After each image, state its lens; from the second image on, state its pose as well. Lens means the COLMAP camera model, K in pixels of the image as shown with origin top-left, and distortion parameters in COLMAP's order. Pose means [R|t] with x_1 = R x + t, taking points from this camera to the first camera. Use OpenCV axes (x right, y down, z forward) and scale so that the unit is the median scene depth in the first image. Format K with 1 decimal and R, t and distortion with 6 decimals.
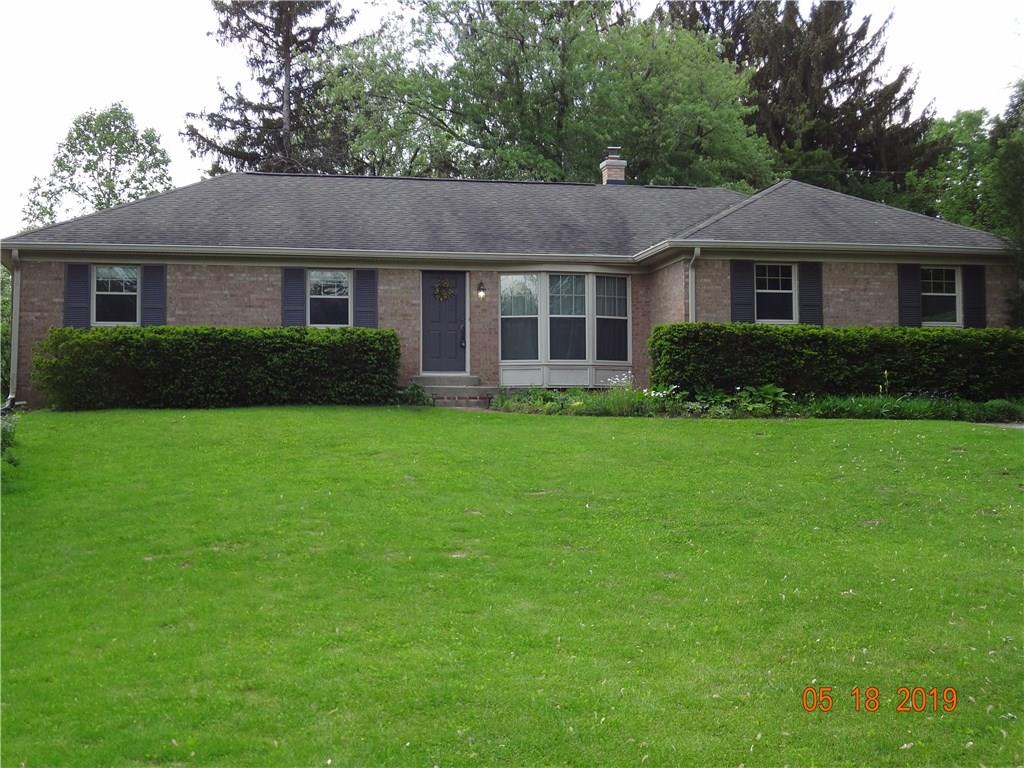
lens RADIAL K [[1453.0, 0, 512.0], [0, 1453.0, 384.0], [0, 0, 1]] dist [-0.013417, 0.004895]
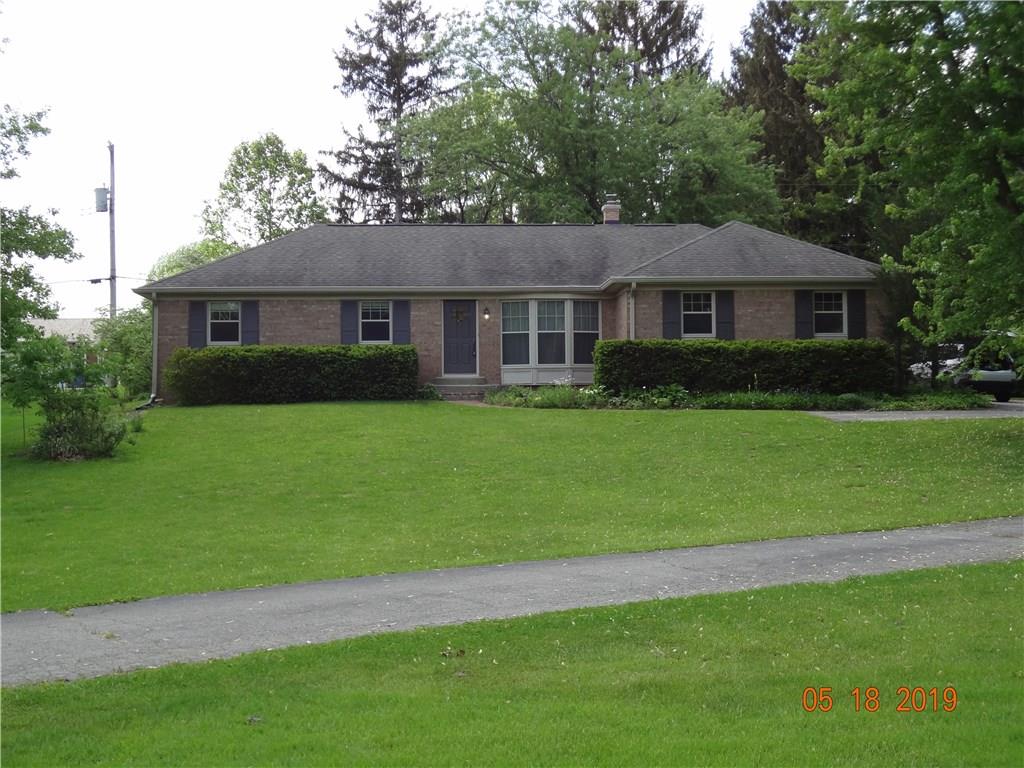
lens RADIAL K [[1453.0, 0, 512.0], [0, 1453.0, 384.0], [0, 0, 1]] dist [-0.013417, 0.004895]
pose [[0.990204, -0.007113, -0.139446, 0.196205], [0.009918, 0.999762, 0.019434, -0.025549], [0.139275, -0.020627, 0.990039, -0.352367]]
